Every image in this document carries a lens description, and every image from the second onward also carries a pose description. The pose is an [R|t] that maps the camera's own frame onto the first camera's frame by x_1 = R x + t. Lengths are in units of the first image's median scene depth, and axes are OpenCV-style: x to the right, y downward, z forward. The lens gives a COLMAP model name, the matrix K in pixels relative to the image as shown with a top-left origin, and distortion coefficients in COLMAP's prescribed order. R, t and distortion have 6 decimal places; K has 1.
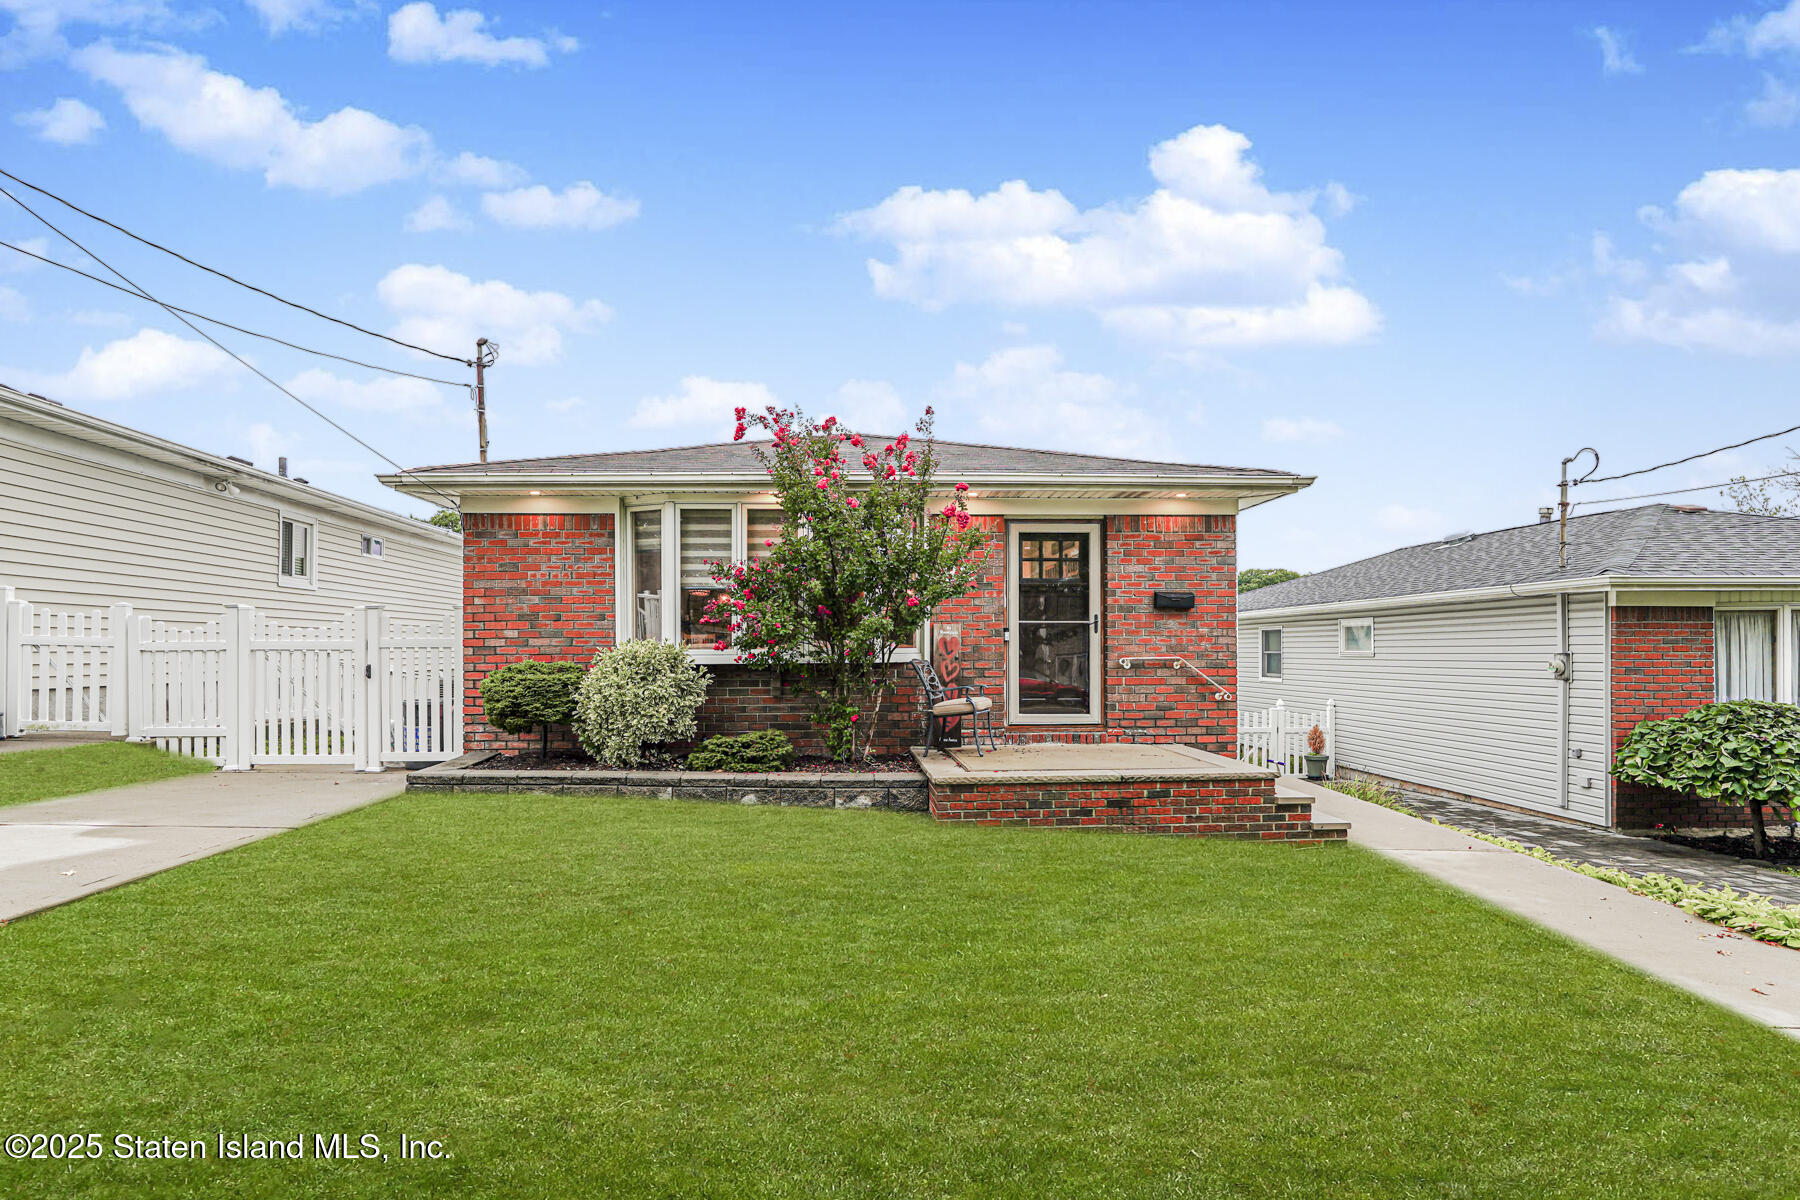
lens RADIAL K [[977.0, 0, 898.6], [0, 977.0, 667.4], [0, 0, 1]] dist [-0.001515, -0.000066]
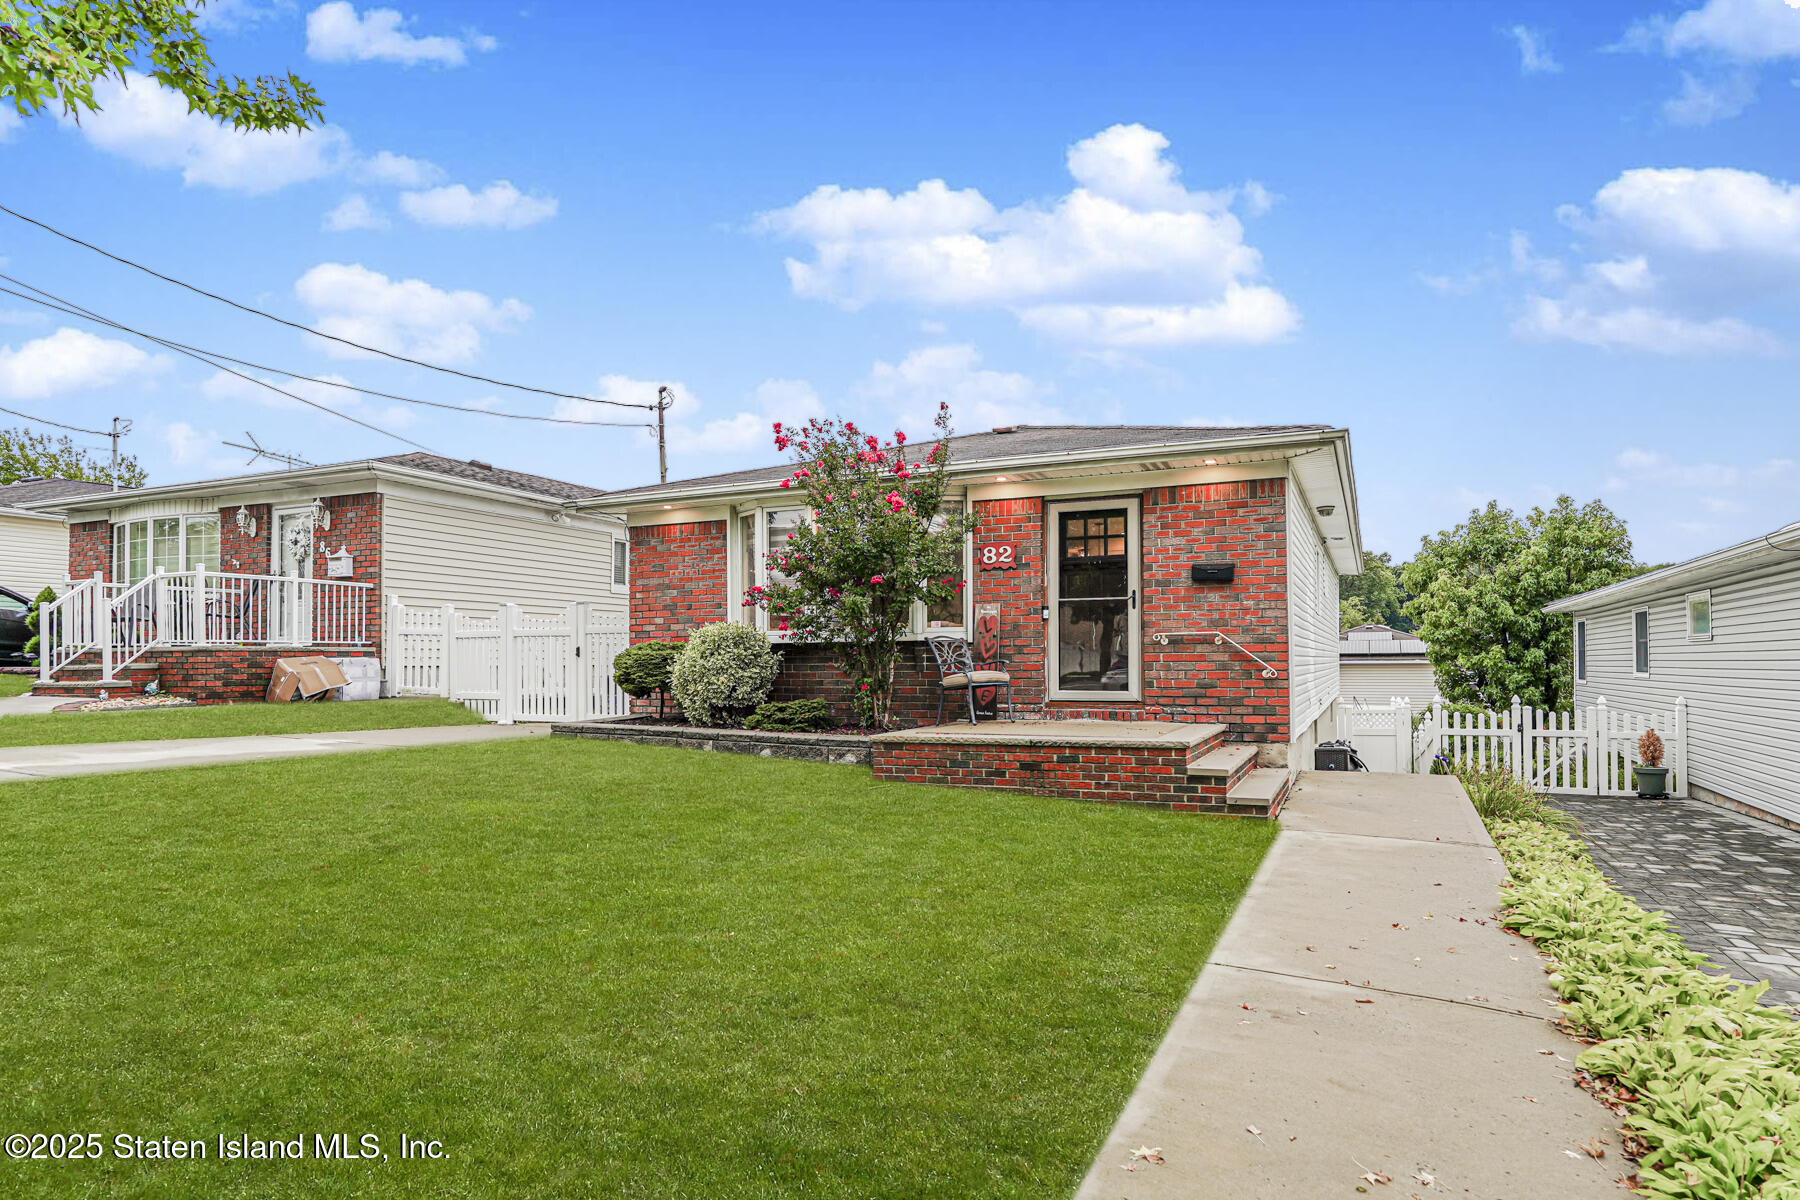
lens RADIAL K [[1037.5, 0, 904.1], [0, 1037.5, 666.8], [0, 0, 1]] dist [0.000066, 0.001923]
pose [[0.888167, 0.000671, -0.459521, 0.491134], [-0.005386, 0.999945, -0.008949, 0.034802], [0.459490, 0.010423, 0.888122, -0.036508]]
